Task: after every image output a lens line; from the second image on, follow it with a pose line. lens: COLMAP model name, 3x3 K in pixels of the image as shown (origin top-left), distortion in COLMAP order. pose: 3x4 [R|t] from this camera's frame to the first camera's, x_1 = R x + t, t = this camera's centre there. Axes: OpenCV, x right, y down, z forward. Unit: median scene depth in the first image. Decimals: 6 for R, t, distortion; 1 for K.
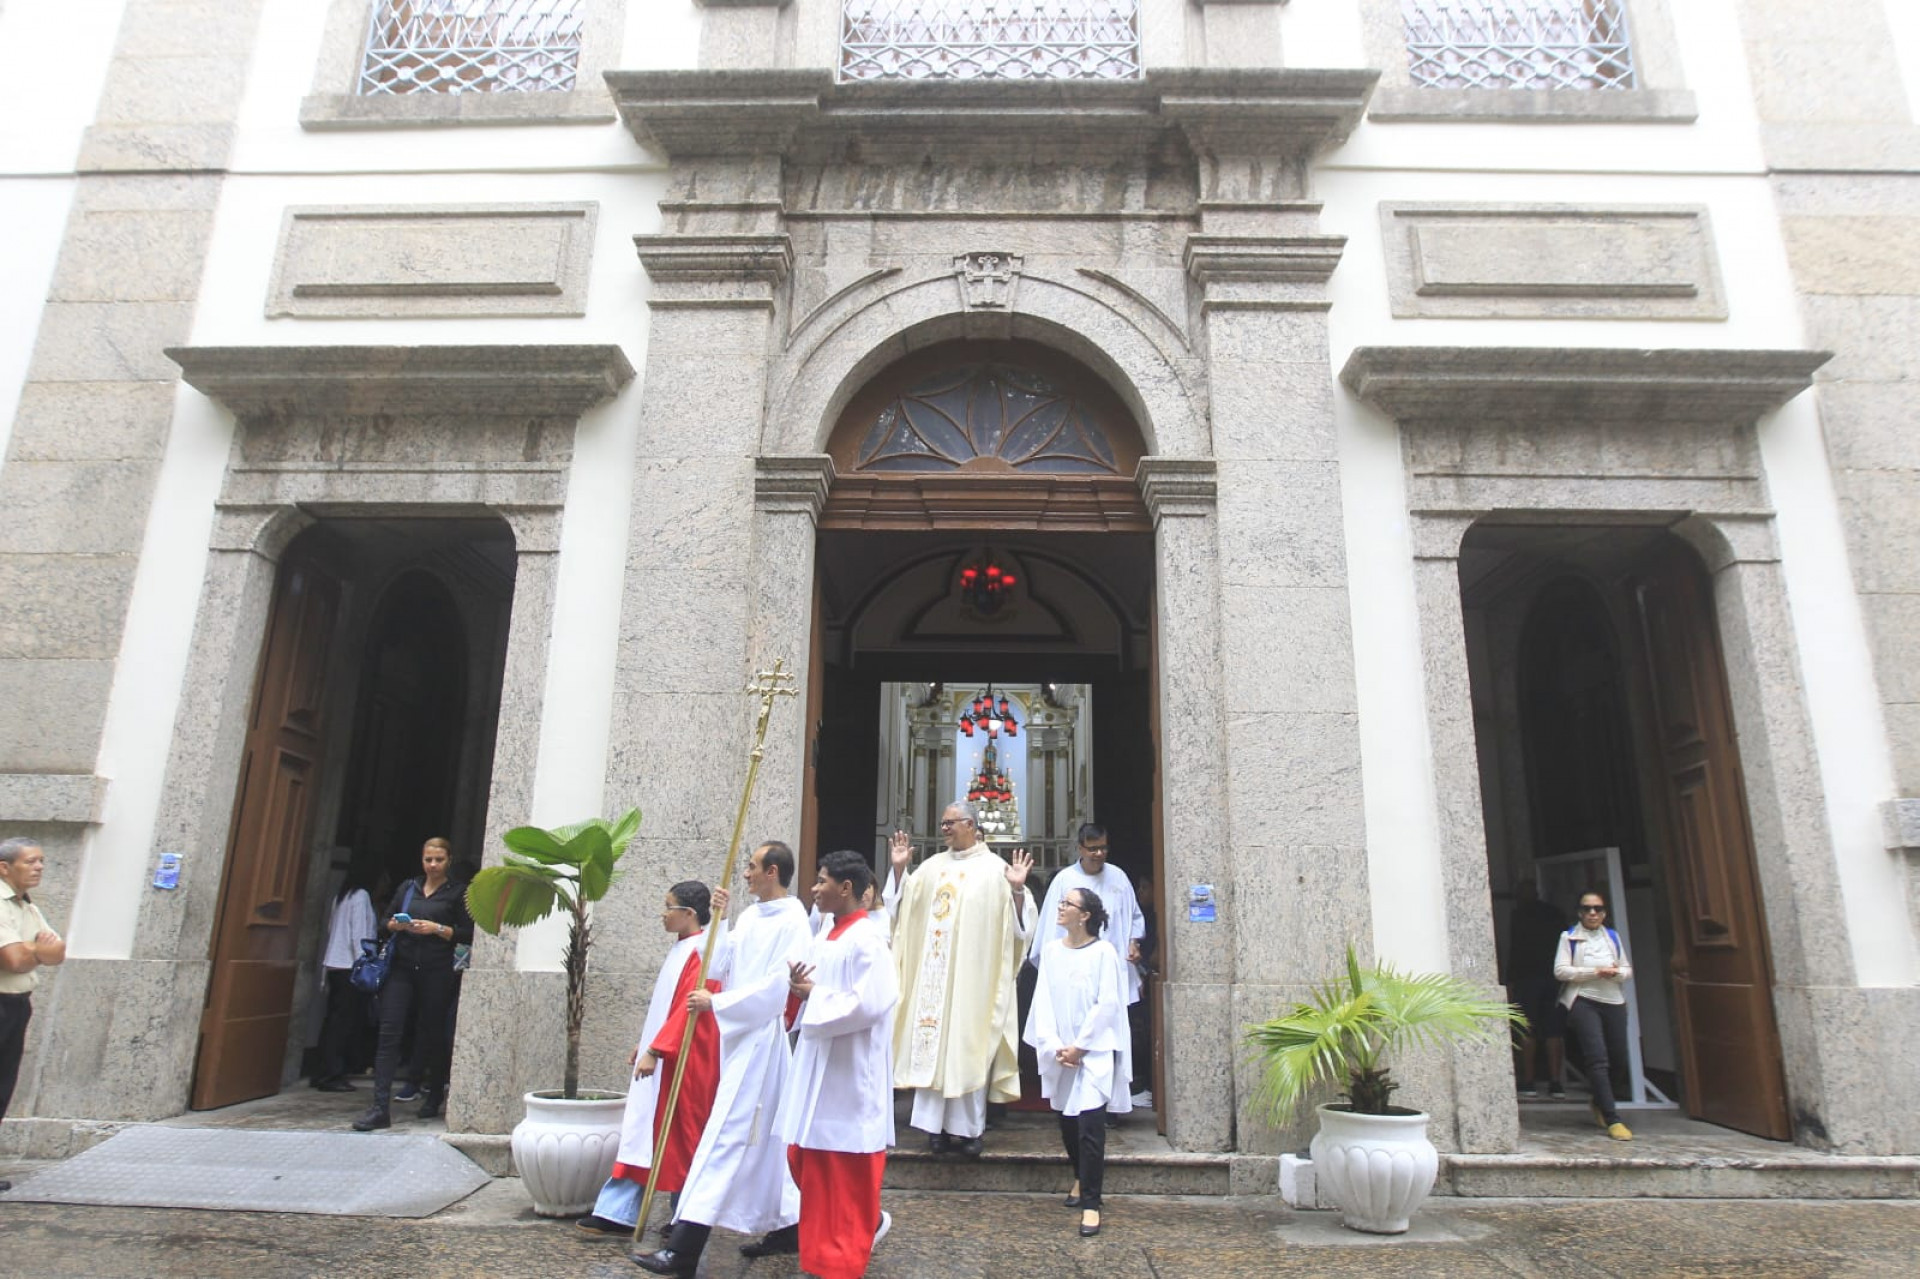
lens RADIAL K [[1148.7, 0, 959.4], [0, 1148.7, 645.2], [0, 0, 1]] dist [-0.060930, 0.029149]
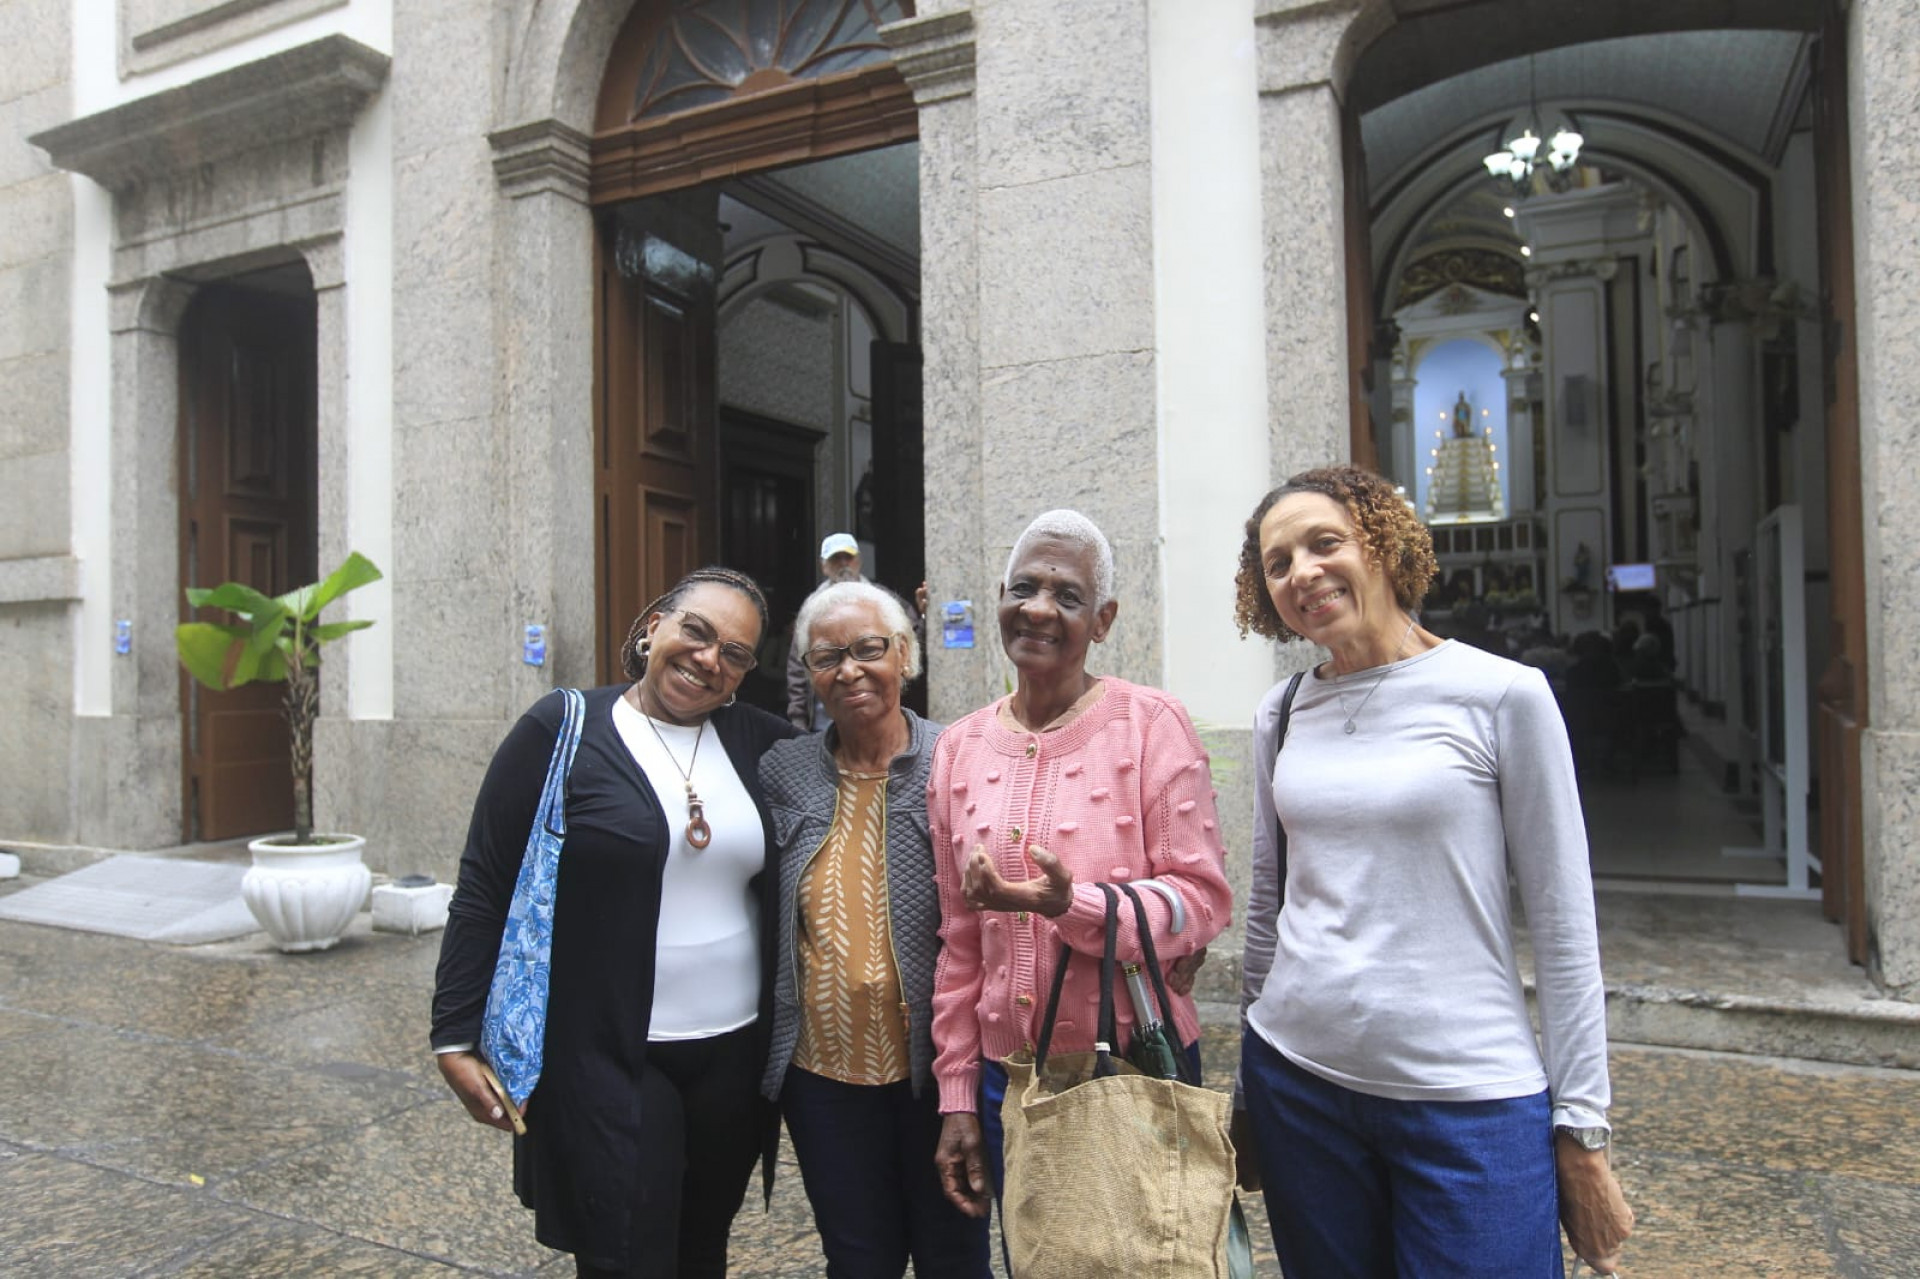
lens RADIAL K [[1303.2, 0, 963.3], [0, 1303.2, 635.2], [0, 0, 1]] dist [-0.050626, 0.033251]
pose [[0.908312, -0.037031, -0.416651, 0.529098], [0.136728, 0.967642, 0.212070, 0.041720], [0.395316, -0.249593, 0.883985, 0.198033]]
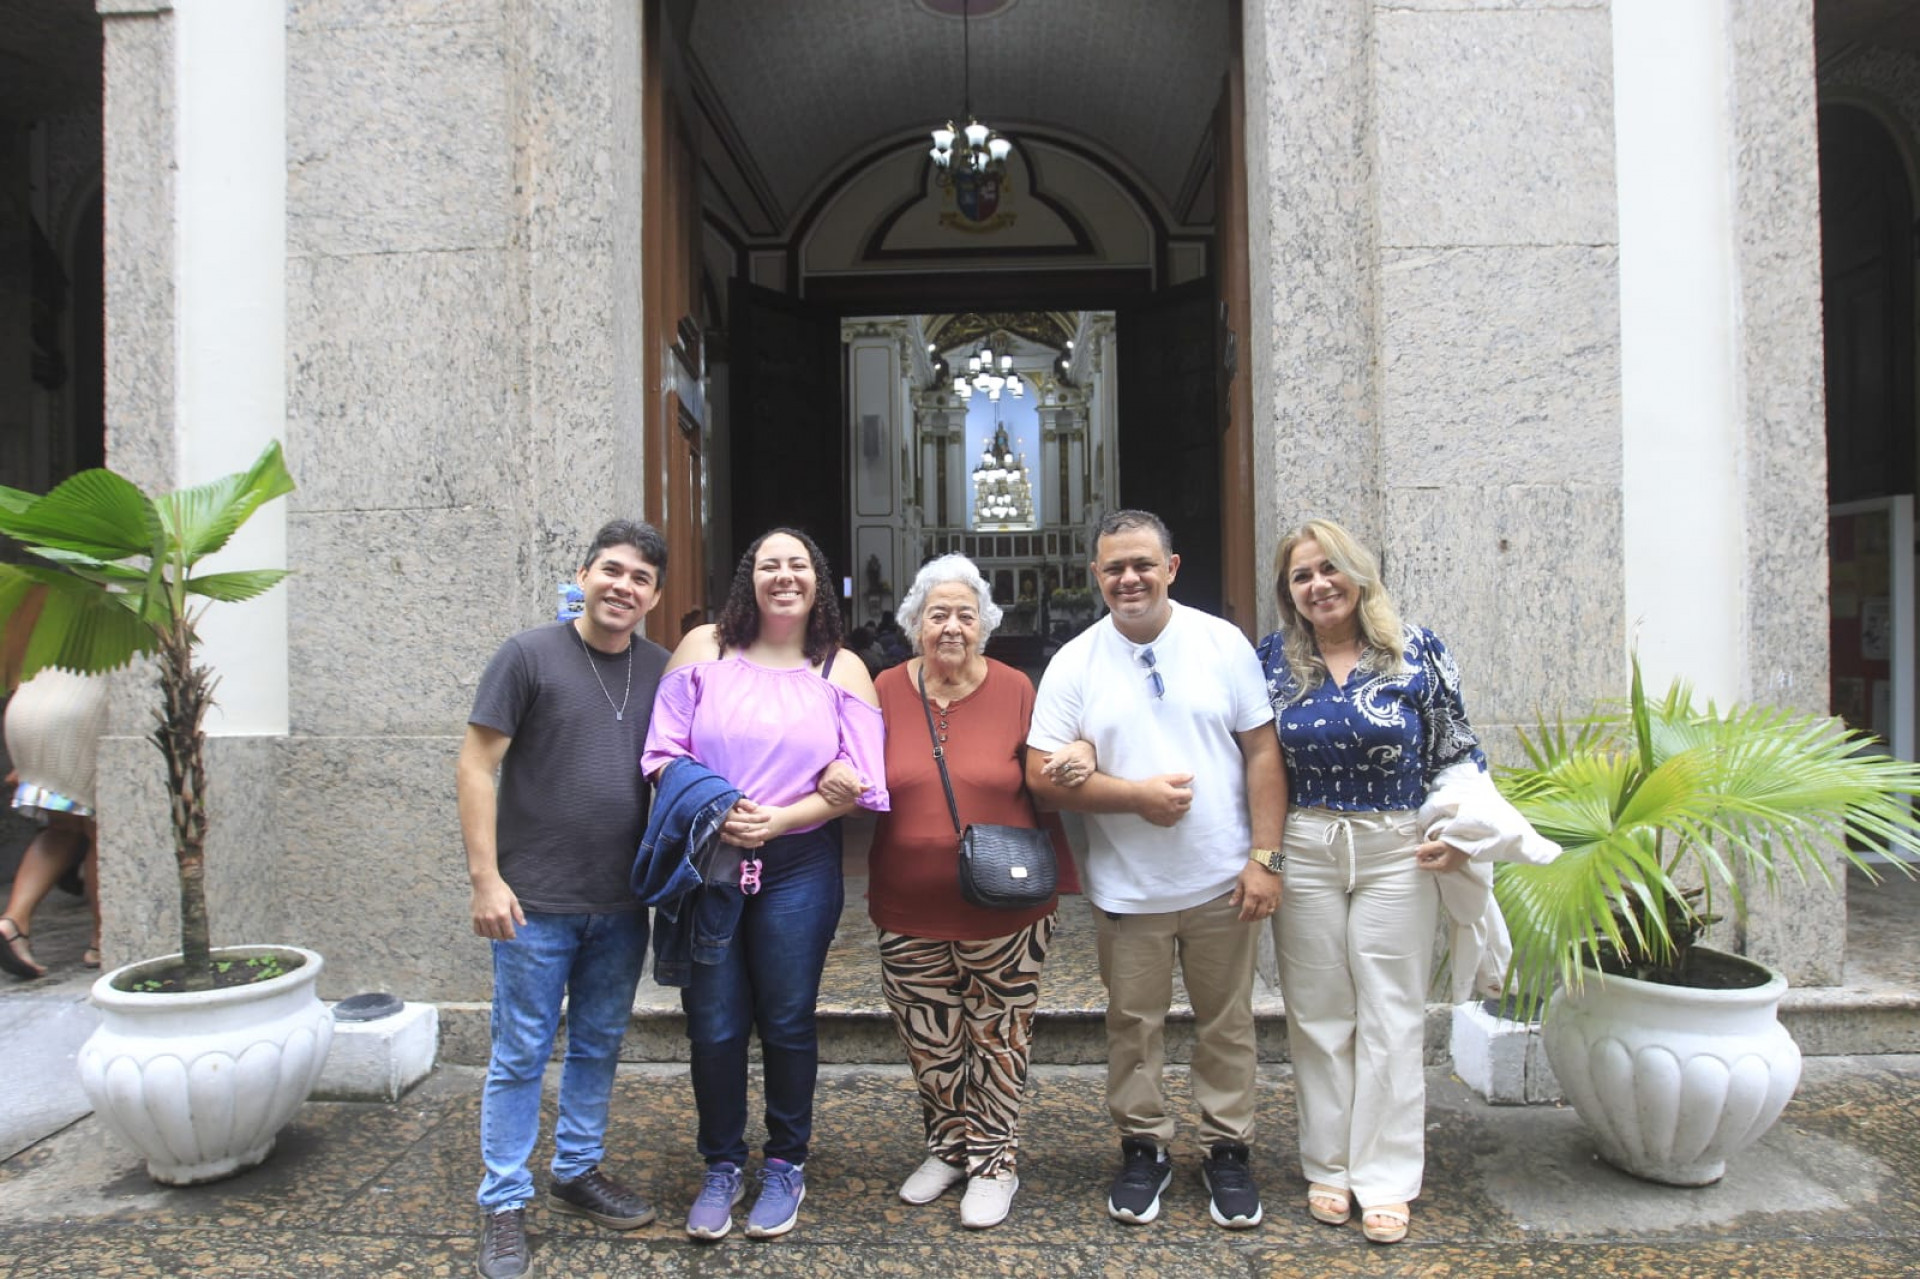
lens RADIAL K [[1120.2, 0, 962.6], [0, 1120.2, 638.8], [0, 0, 1]] dist [-0.049390, 0.018991]
pose [[0.999425, -0.029623, -0.016523, 0.034209], [0.032890, 0.965441, 0.258537, 0.089274], [0.008294, -0.258931, 0.965860, 0.407029]]
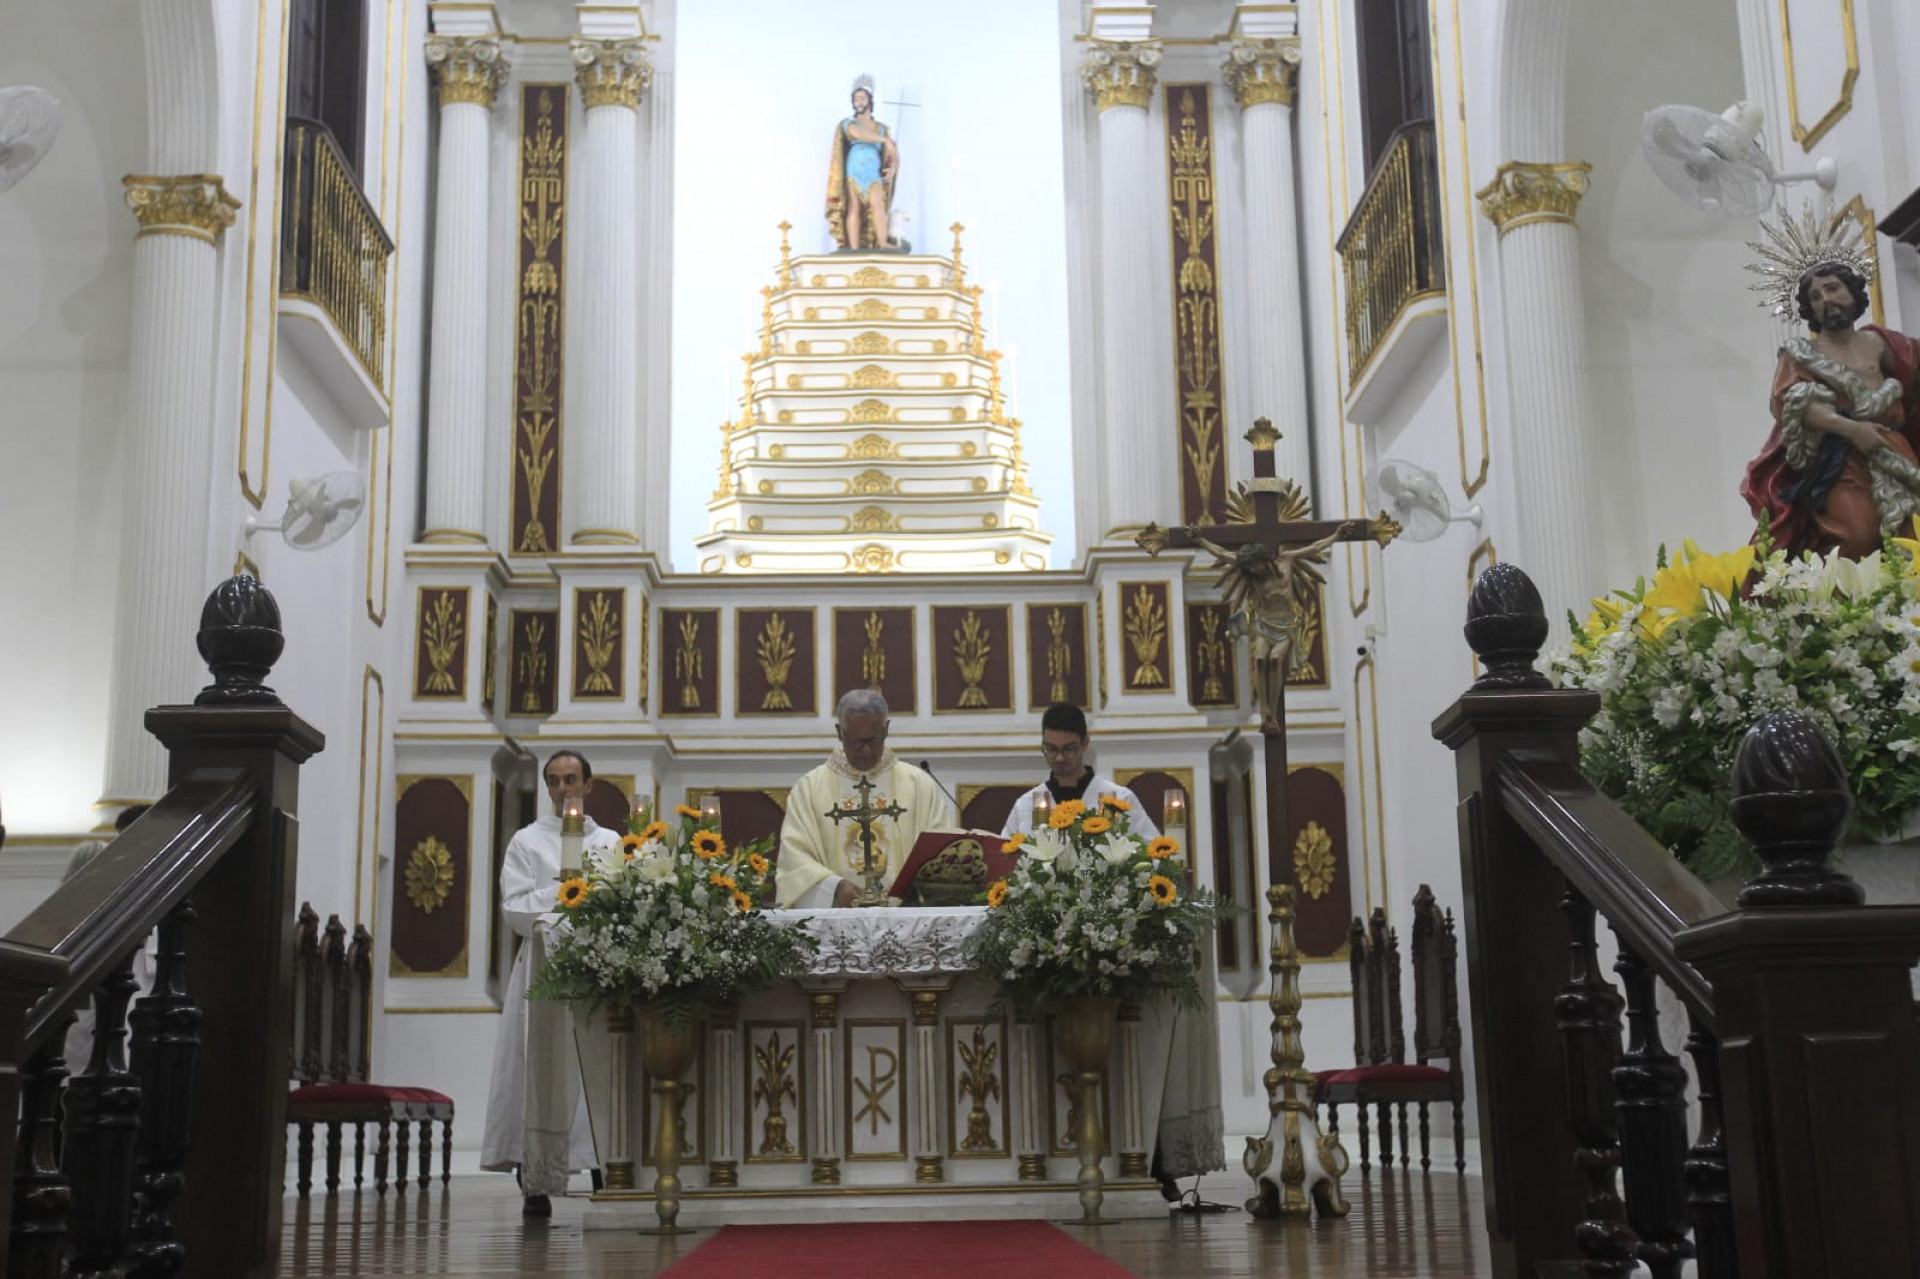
lens RADIAL K [[2312.0, 0, 960.6], [0, 2312.0, 621.9], [0, 0, 1]] dist [0.017150, 0.000000]
pose [[0.997817, -0.021055, 0.062596, 0.112890], [0.018103, 0.998714, 0.047356, 1.011060], [-0.063512, -0.046119, 0.996915, 4.031197]]
